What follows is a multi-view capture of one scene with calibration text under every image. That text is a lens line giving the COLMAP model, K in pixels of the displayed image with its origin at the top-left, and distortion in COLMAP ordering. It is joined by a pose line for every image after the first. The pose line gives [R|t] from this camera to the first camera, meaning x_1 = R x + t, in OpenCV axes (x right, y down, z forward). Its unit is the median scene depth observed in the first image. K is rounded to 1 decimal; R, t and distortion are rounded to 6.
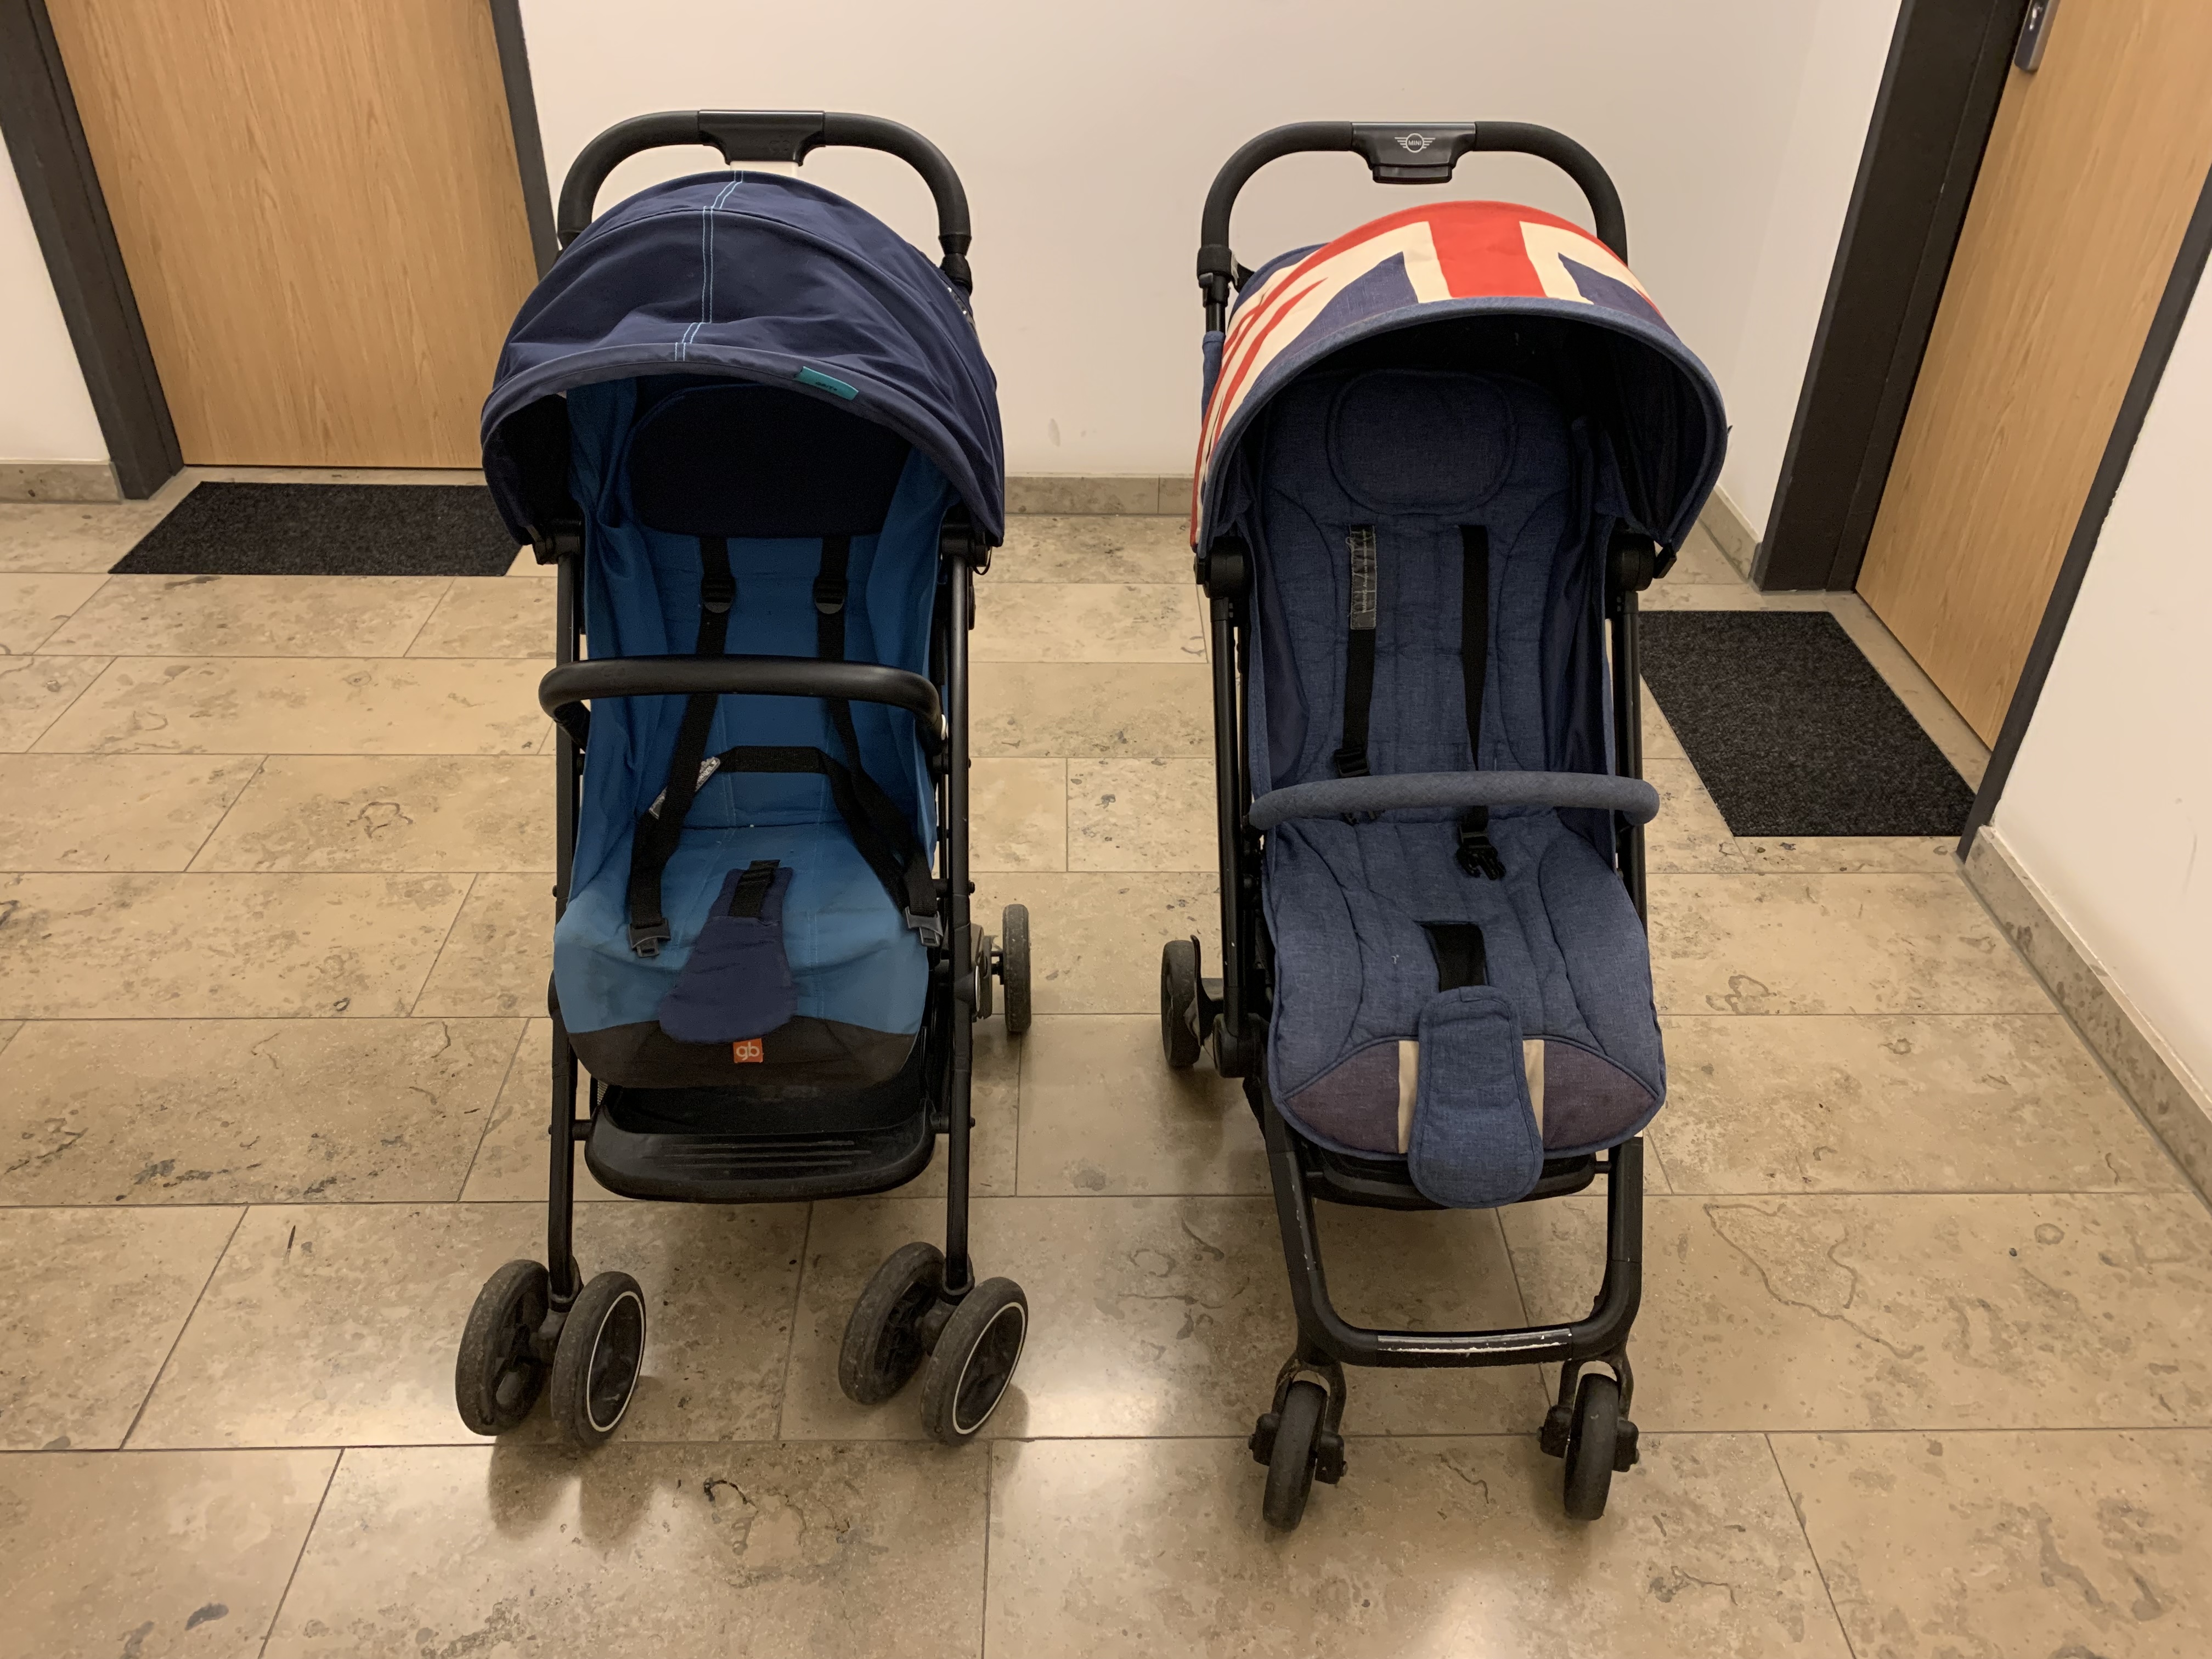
lens RADIAL K [[1677.9, 0, 1106.2], [0, 1677.9, 830.3], [0, 0, 1]] dist [0.016033, -0.003338]
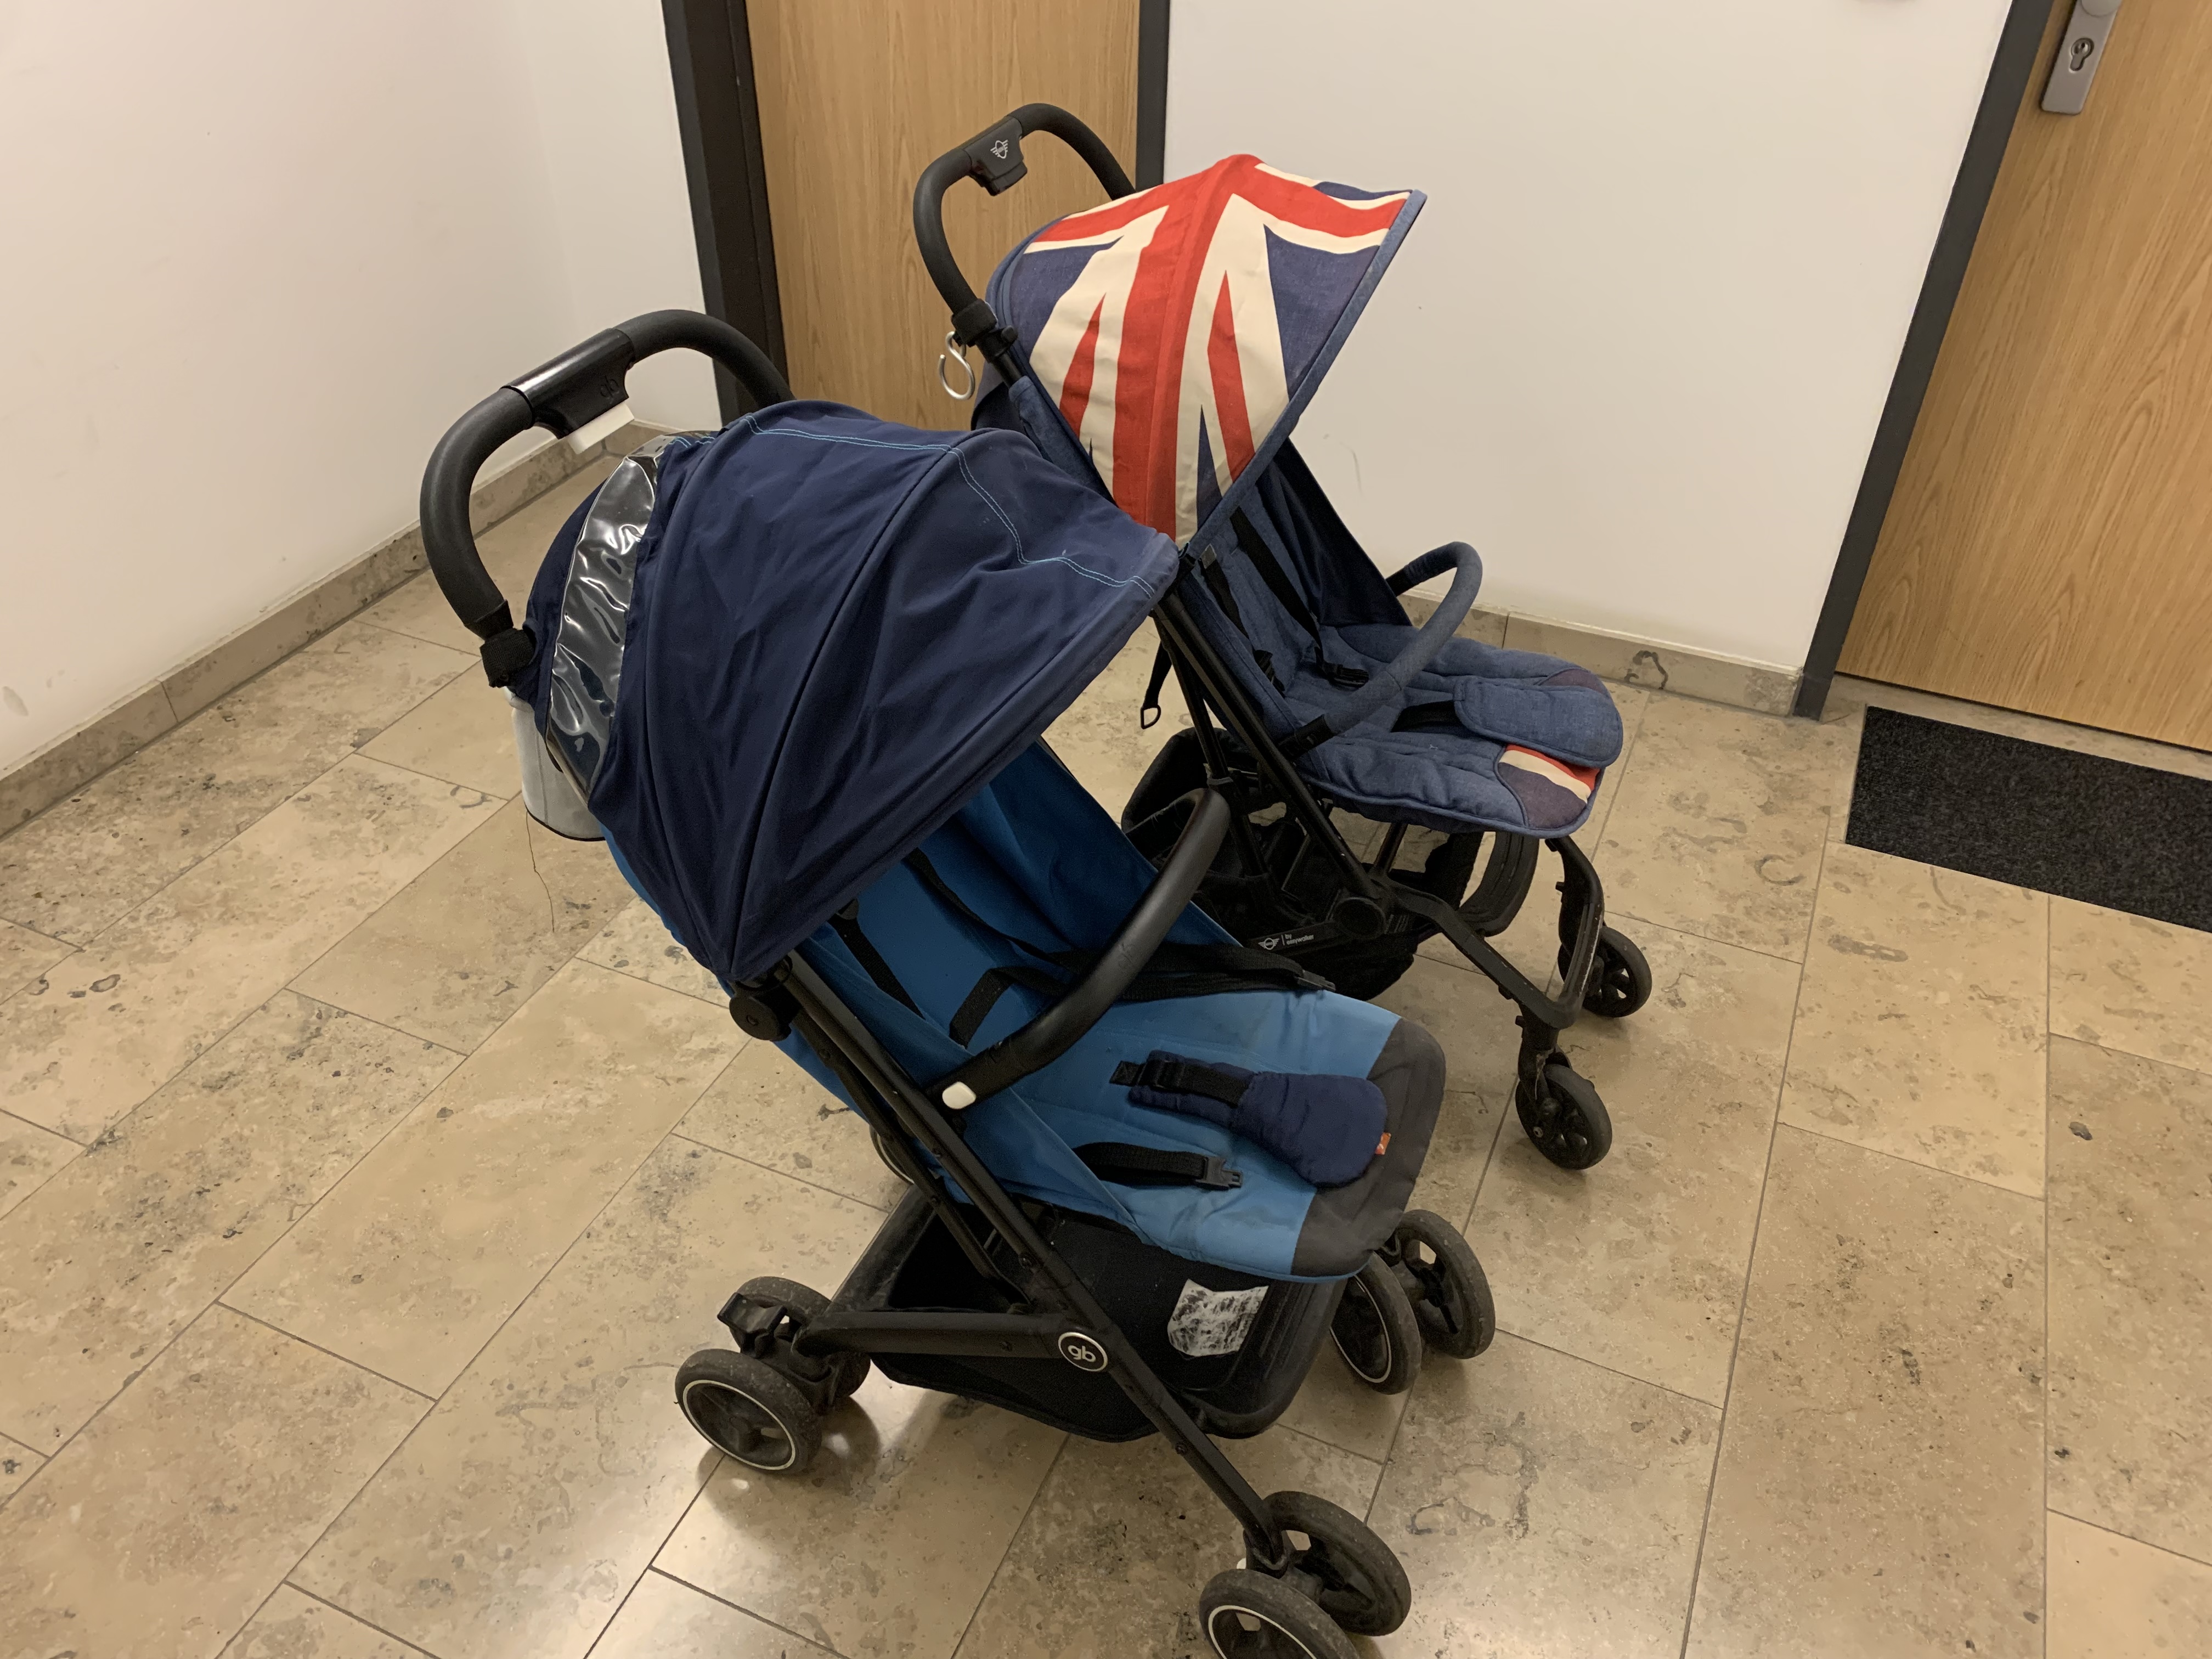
lens RADIAL K [[1680.6, 0, 1124.4], [0, 1680.6, 855.0], [0, 0, 1]] dist [0.004992, 0.013654]
pose [[0.419751, -0.577450, 0.700257, -0.651026], [0.512332, 0.787593, 0.342365, -0.318593], [-0.749216, 0.215055, 0.626439, 0.314378]]
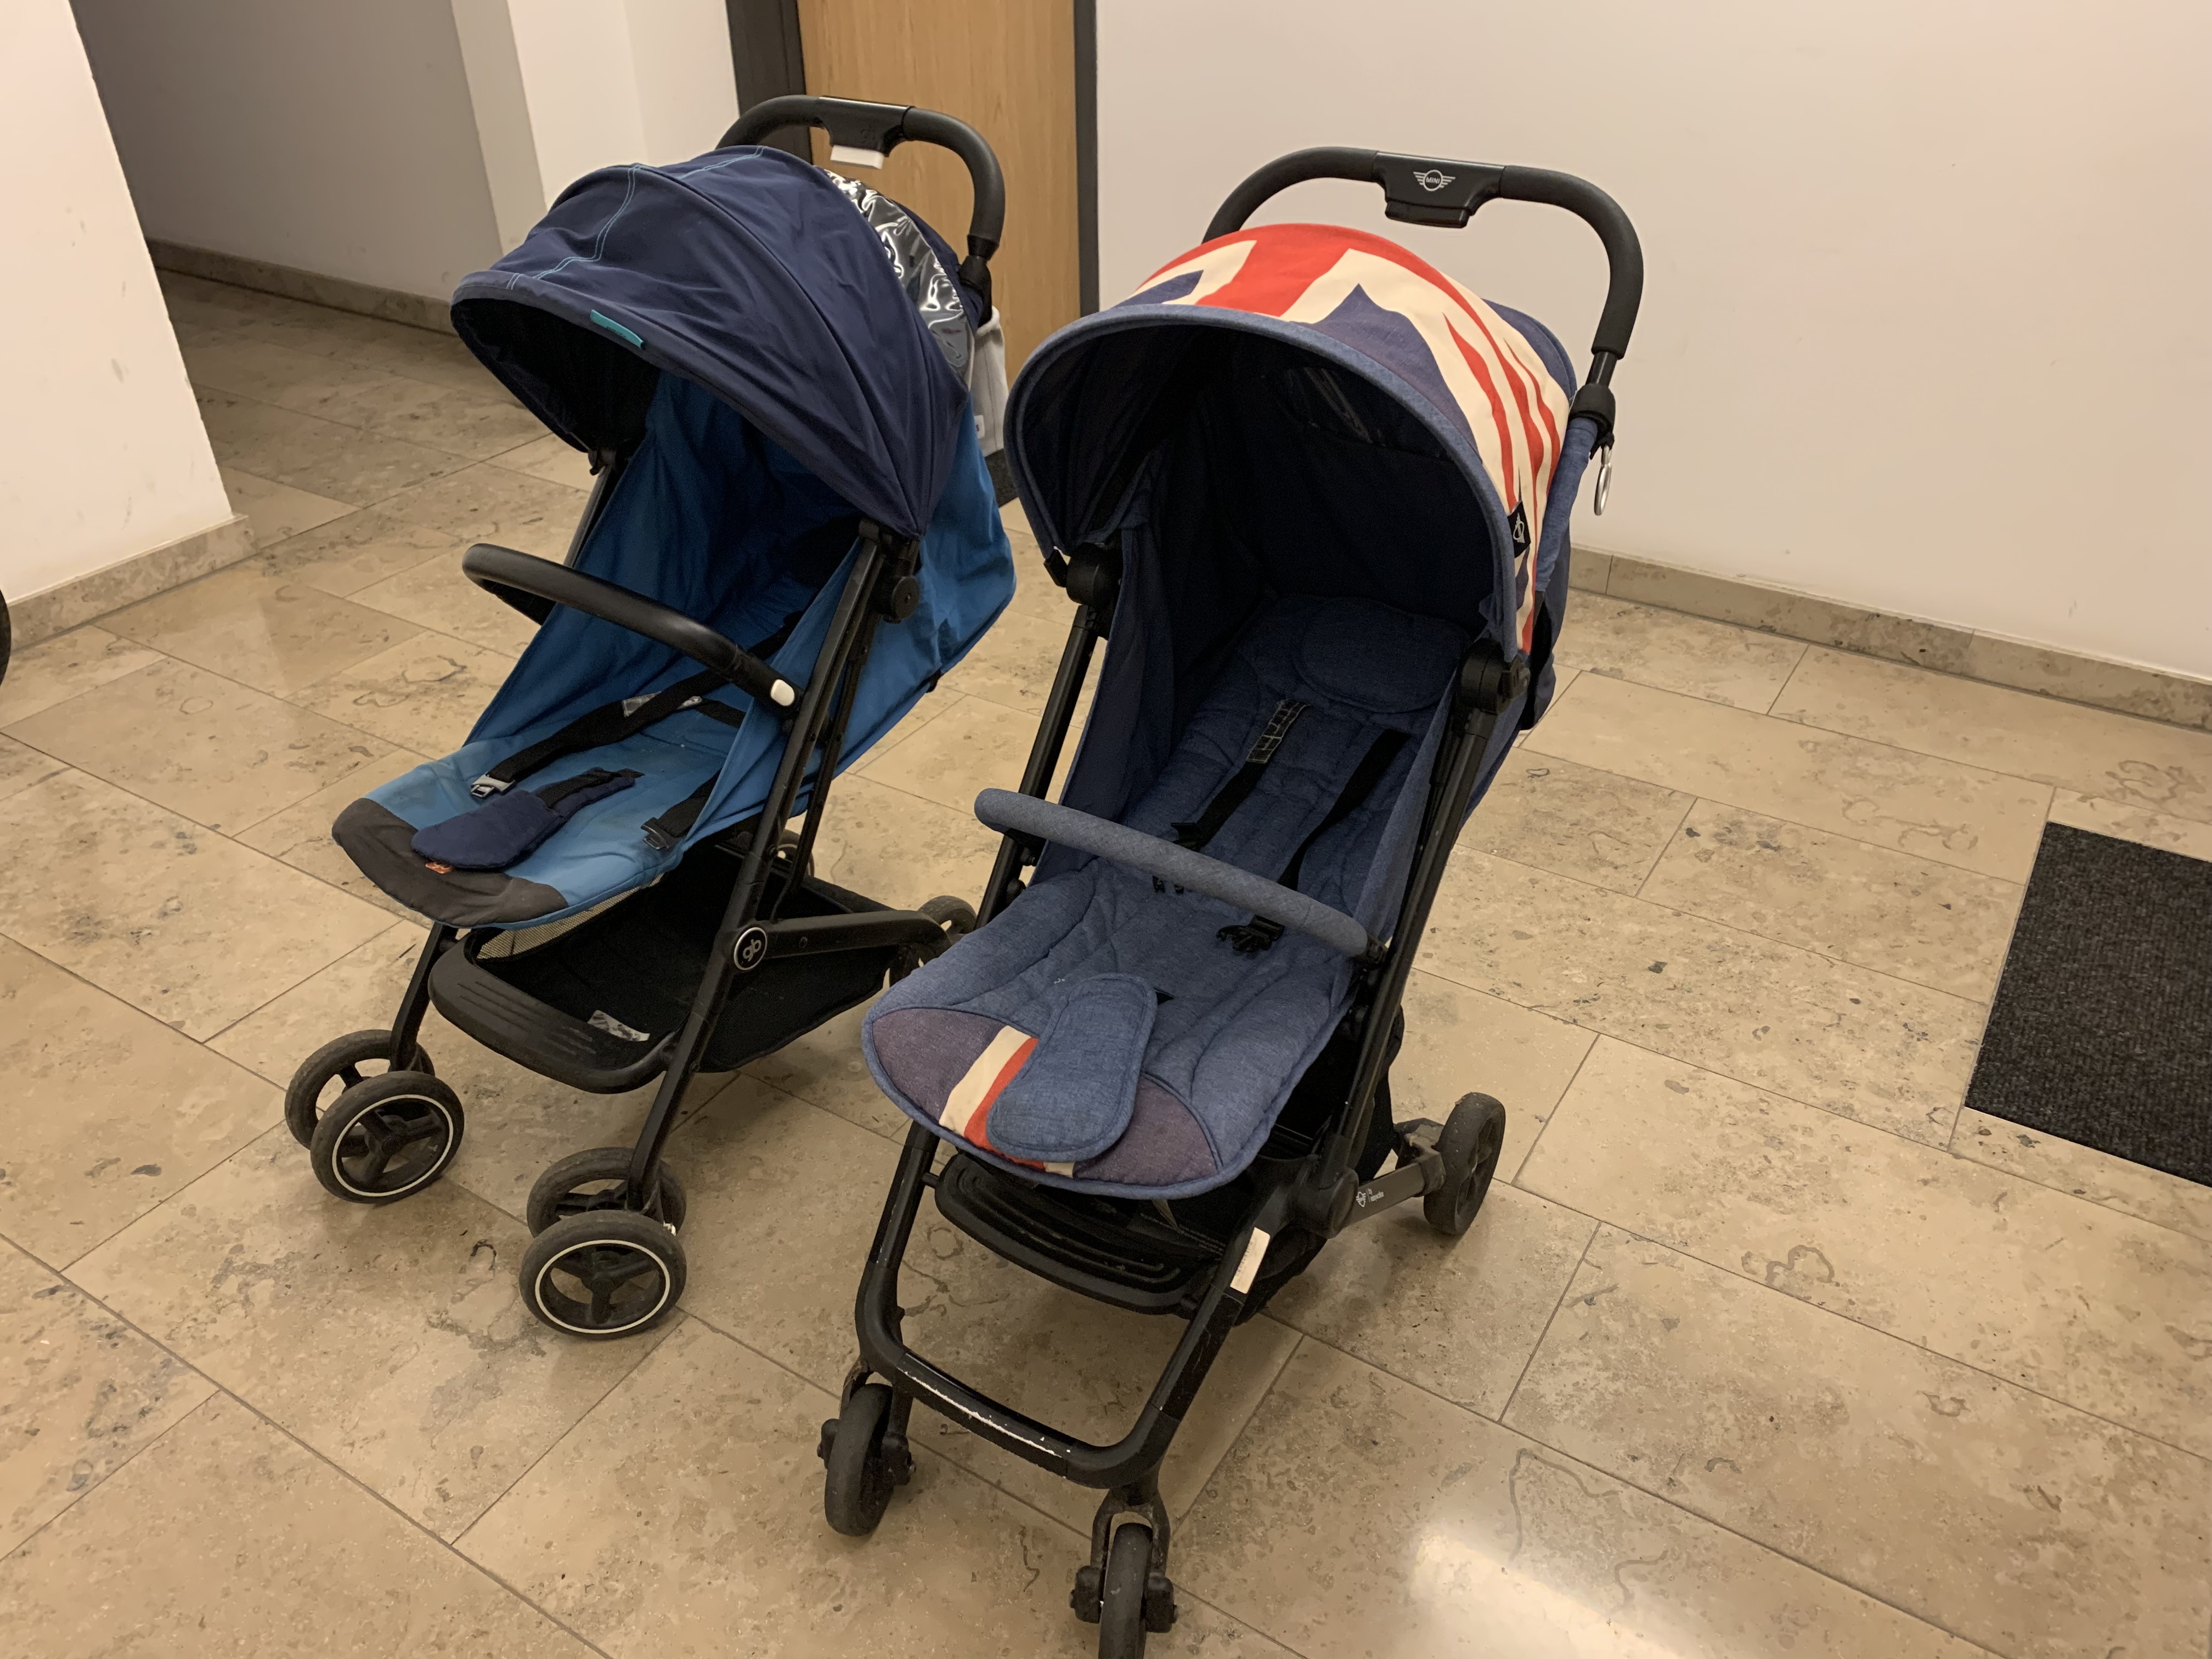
lens RADIAL K [[1698.6, 0, 1110.1], [0, 1698.6, 813.3], [0, 0, 1]] dist [0.008972, 0.003923]
pose [[0.836461, 0.276190, -0.473342, 0.481737], [-0.293504, 0.955175, 0.038673, -0.052170], [0.462806, 0.106579, 0.880029, 0.115330]]
